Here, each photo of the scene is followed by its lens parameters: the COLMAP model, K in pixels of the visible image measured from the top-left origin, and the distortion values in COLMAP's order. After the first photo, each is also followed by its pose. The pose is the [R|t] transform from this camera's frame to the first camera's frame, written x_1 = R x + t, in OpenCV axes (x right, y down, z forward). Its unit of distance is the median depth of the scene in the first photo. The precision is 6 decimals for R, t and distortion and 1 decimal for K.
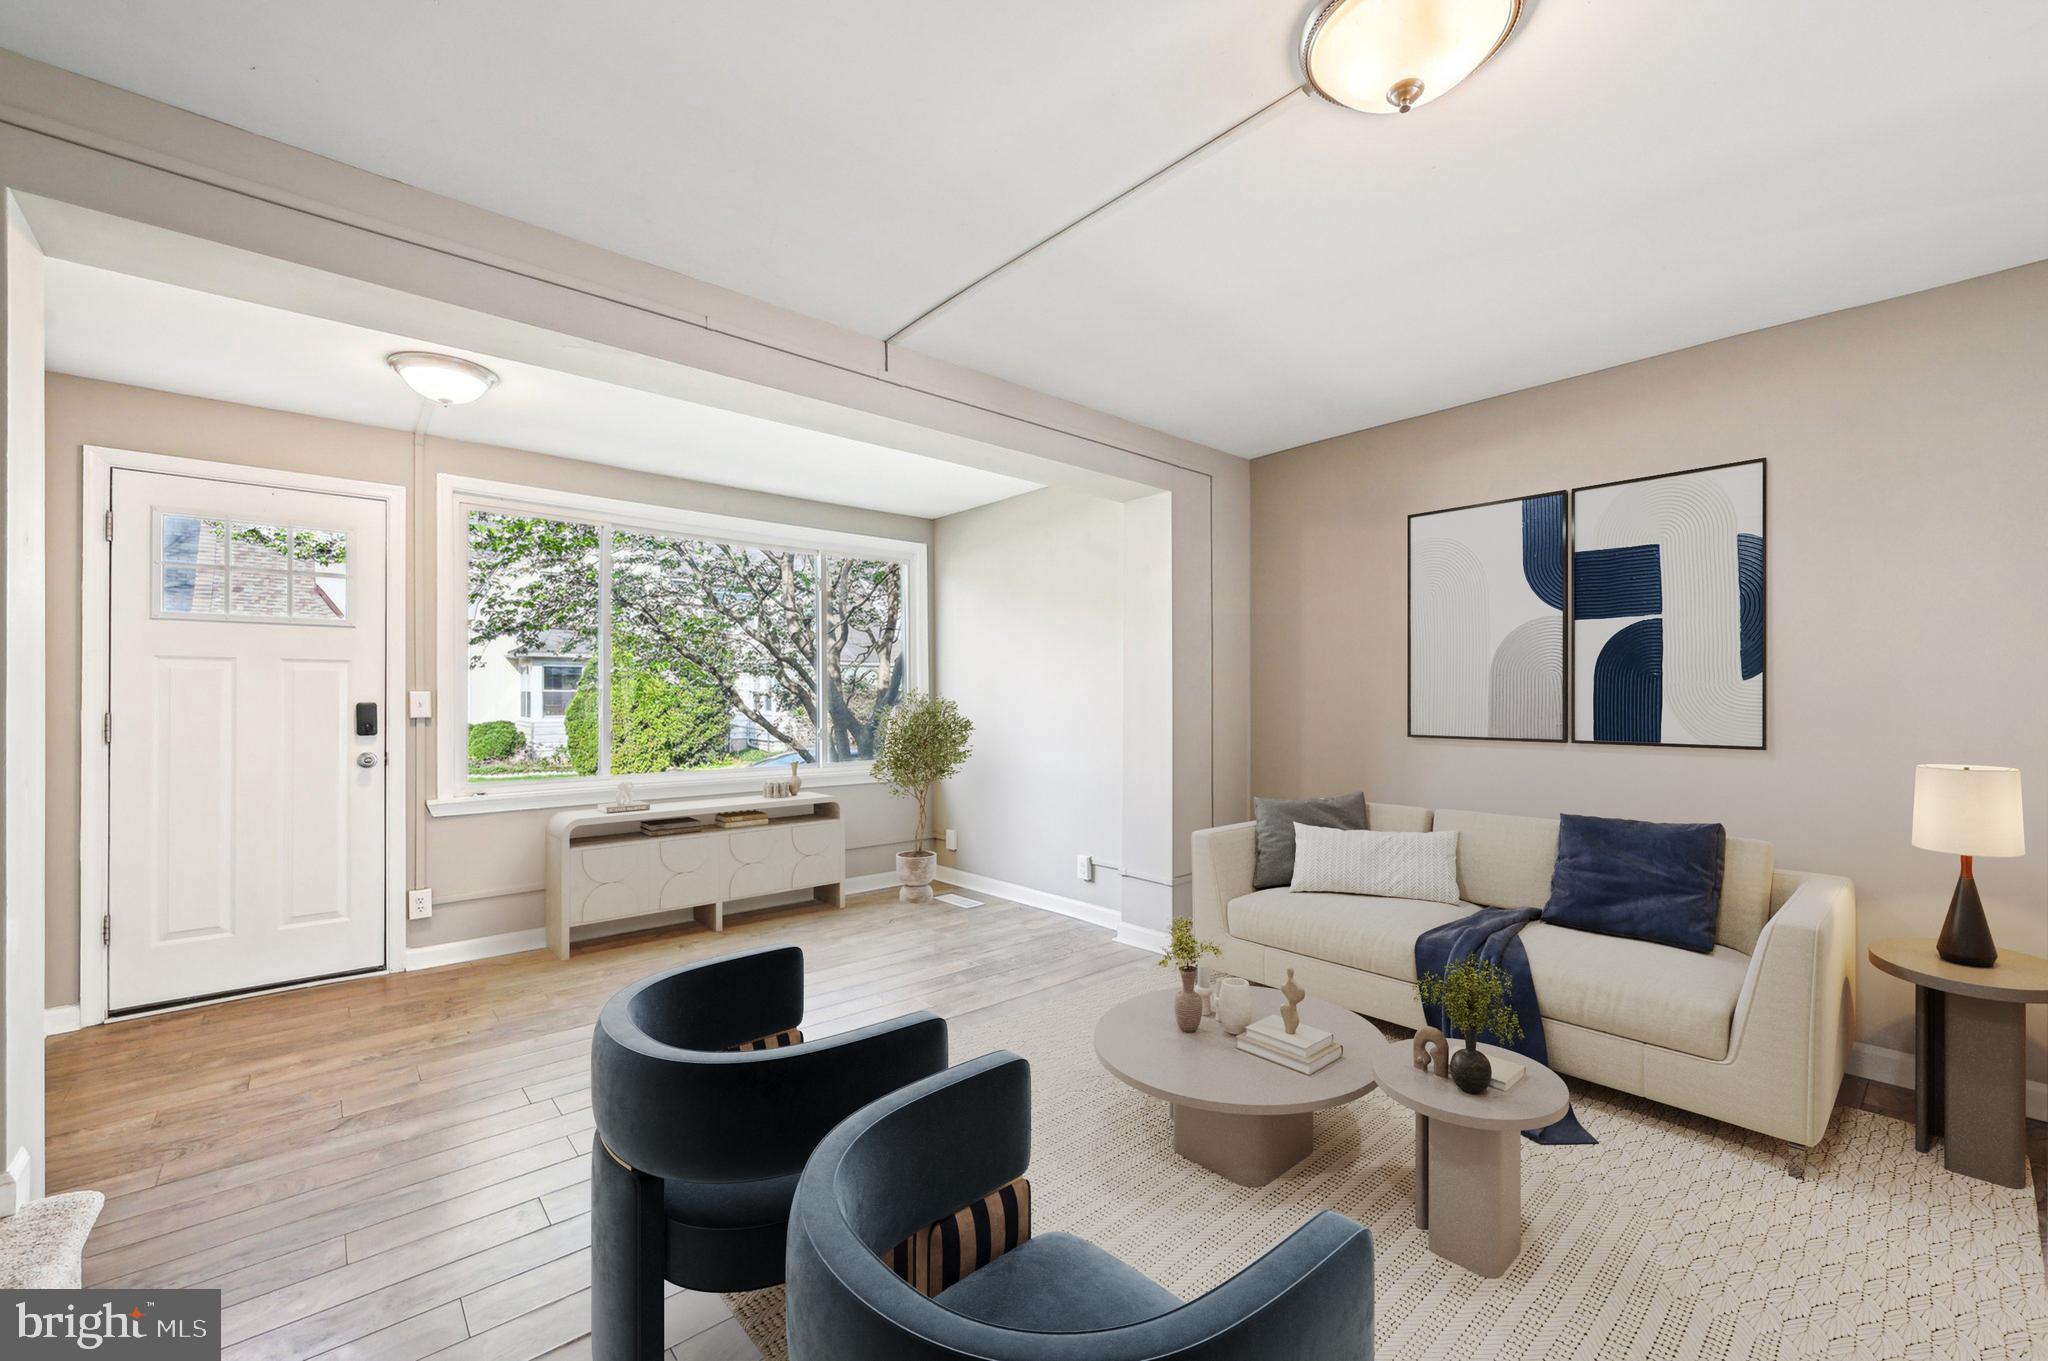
lens RADIAL K [[814.7, 0, 1090.3], [0, 814.7, 685.8], [0, 0, 1]] dist [-0.000113, 0.000077]
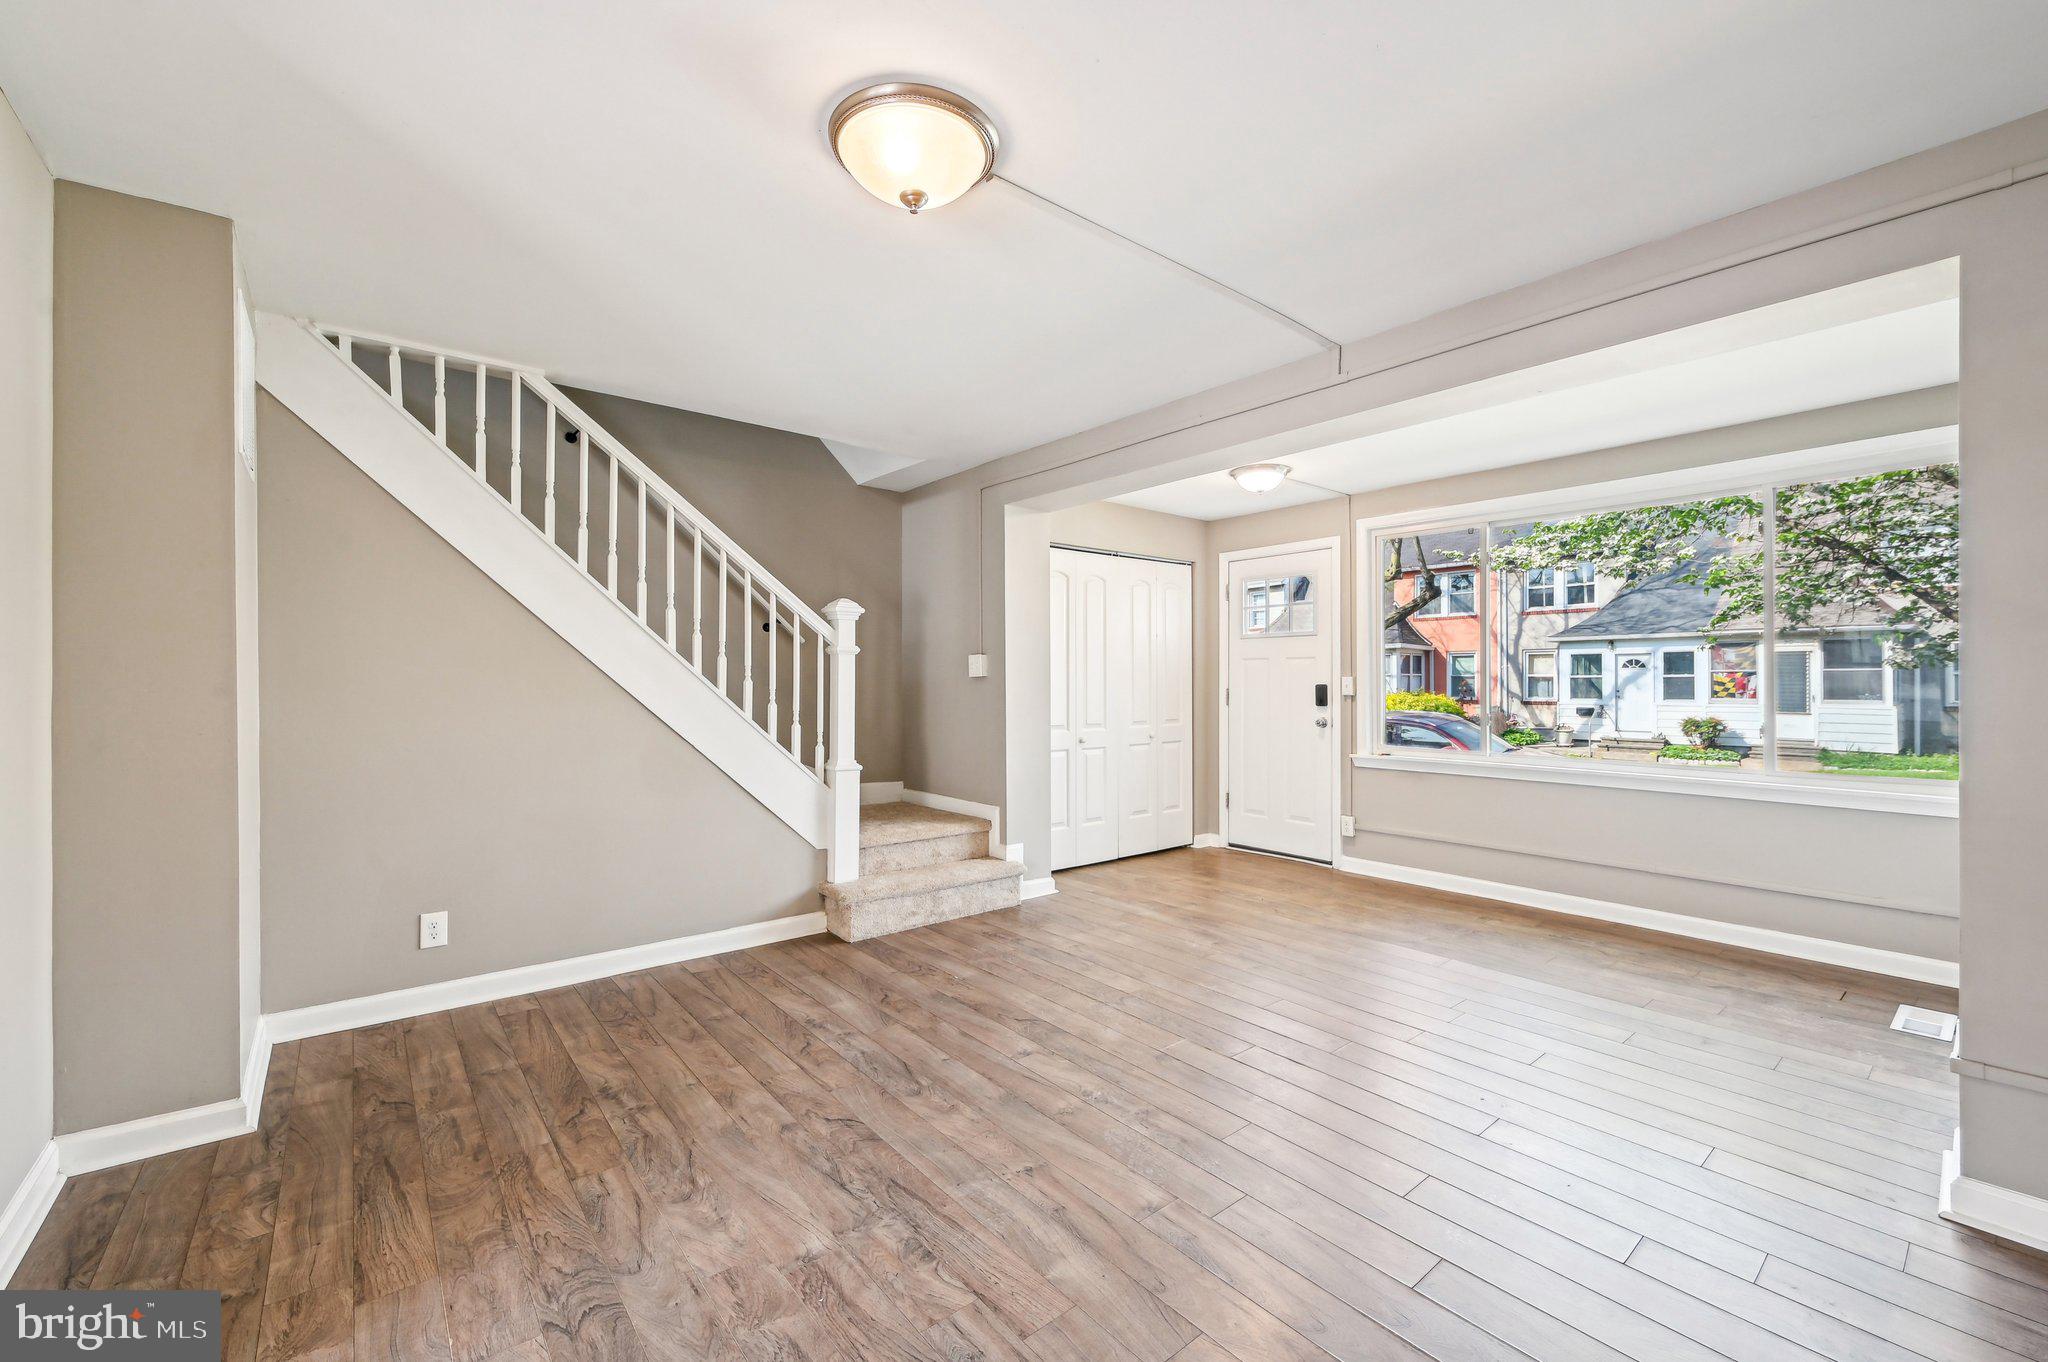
lens RADIAL K [[828.4, 0, 1024.0], [0, 828.4, 681.0], [0, 0, 1]] dist [-0.000086, -0.000005]
pose [[-0.037289, 0.000409, -0.999304, 0.676417], [0.007030, 0.999975, 0.000146, 0.010512], [0.999280, -0.007019, -0.037291, 0.512277]]
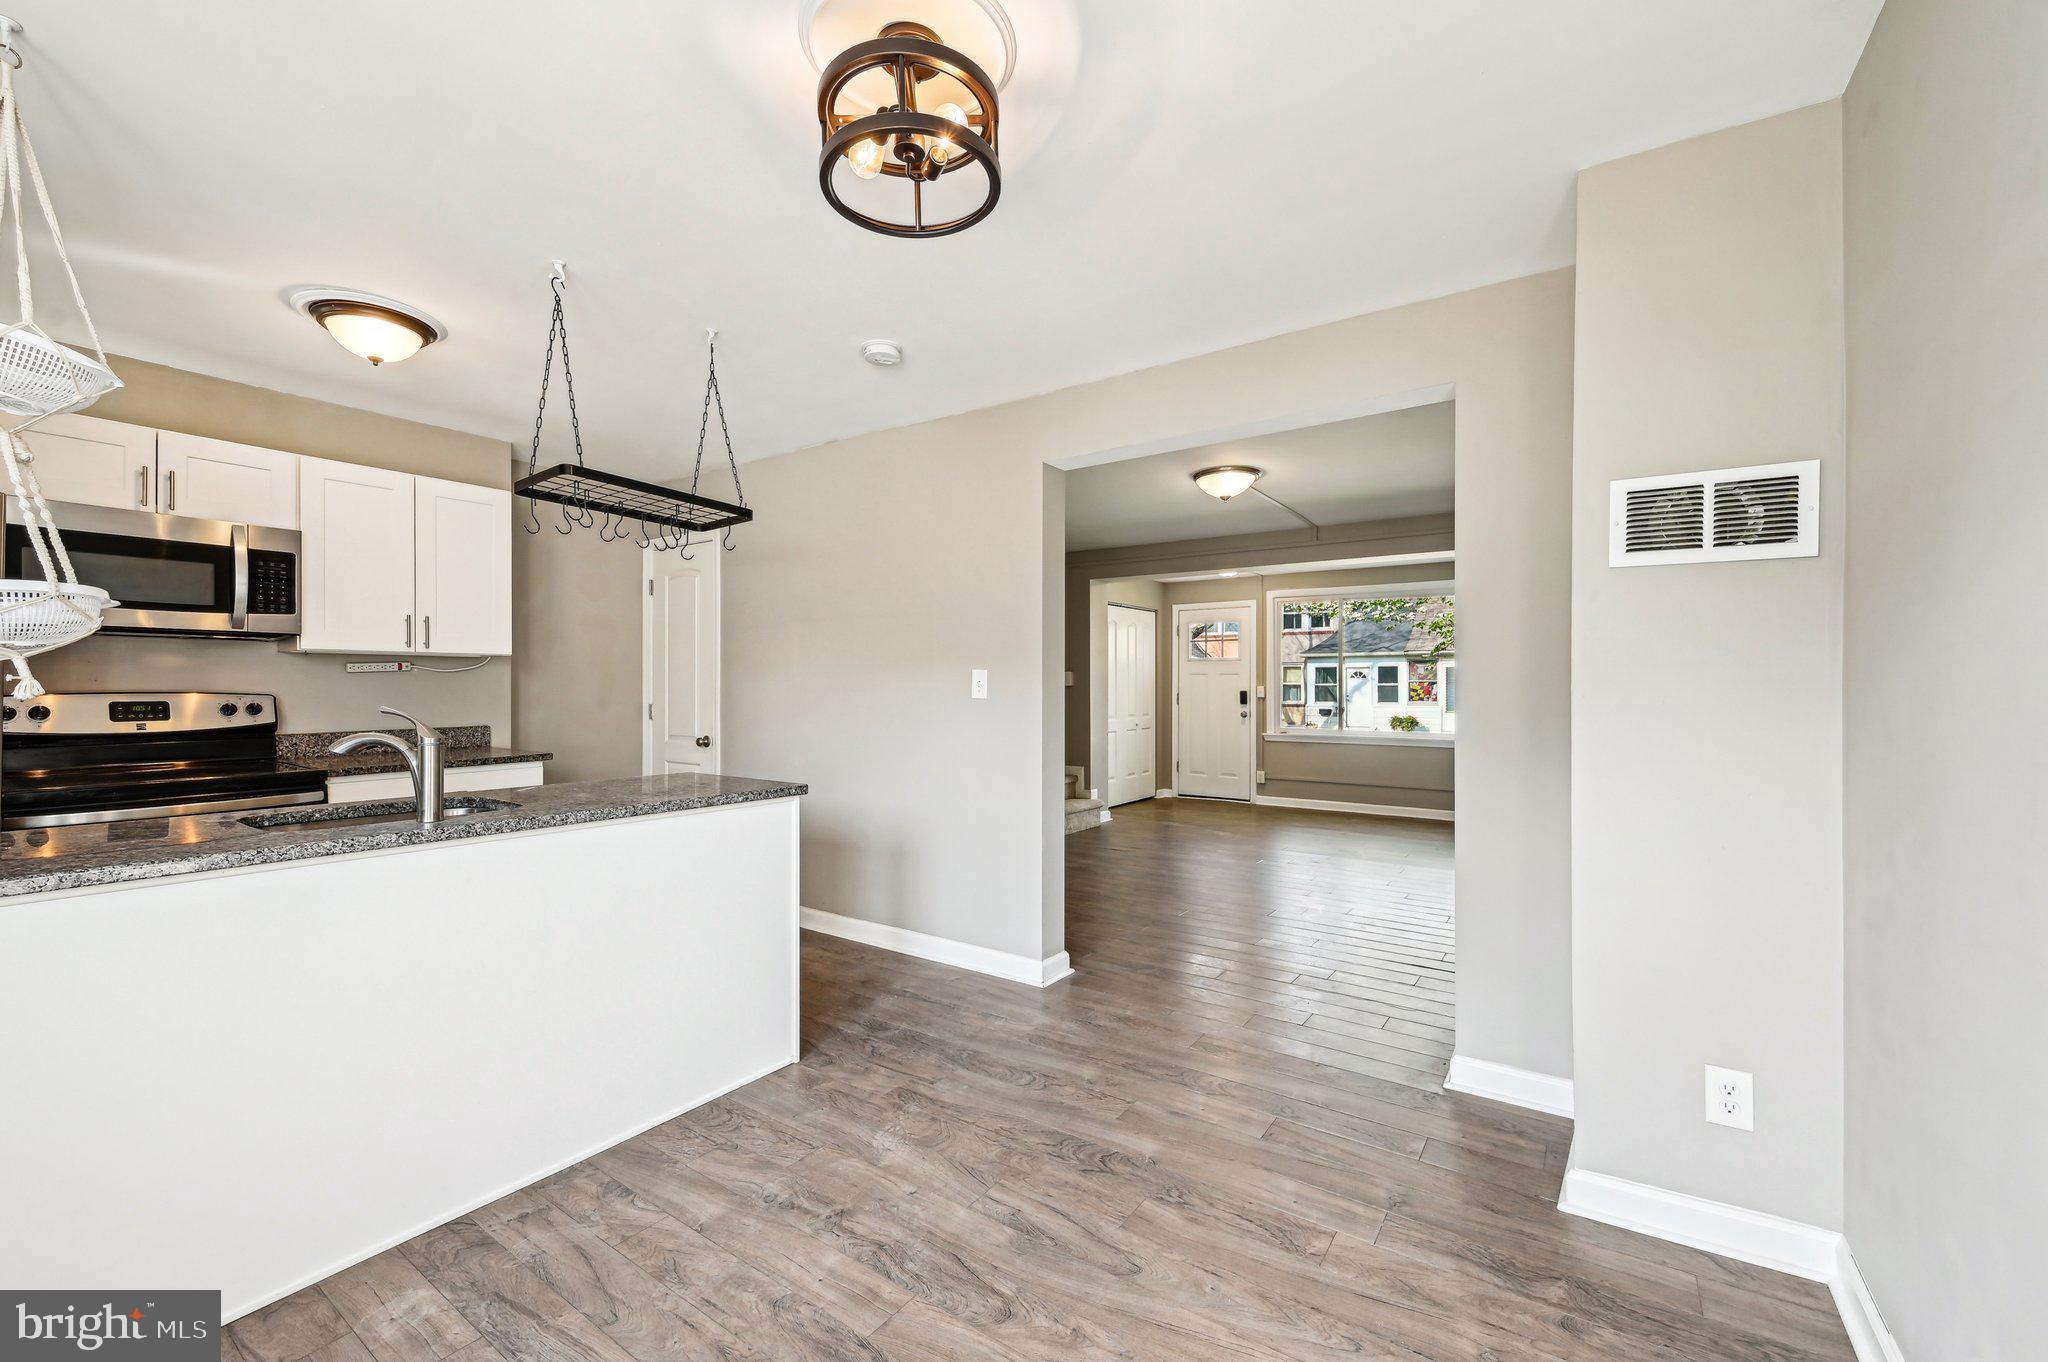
lens RADIAL K [[829.2, 0, 1026.6], [0, 829.2, 688.6], [0, 0, 1]] dist [-0.000490, -0.000382]
pose [[0.239391, 0.002190, -0.970921, 1.388292], [0.004888, 0.999982, 0.003461, 0.002478], [0.970911, -0.005574, 0.239376, -0.230984]]
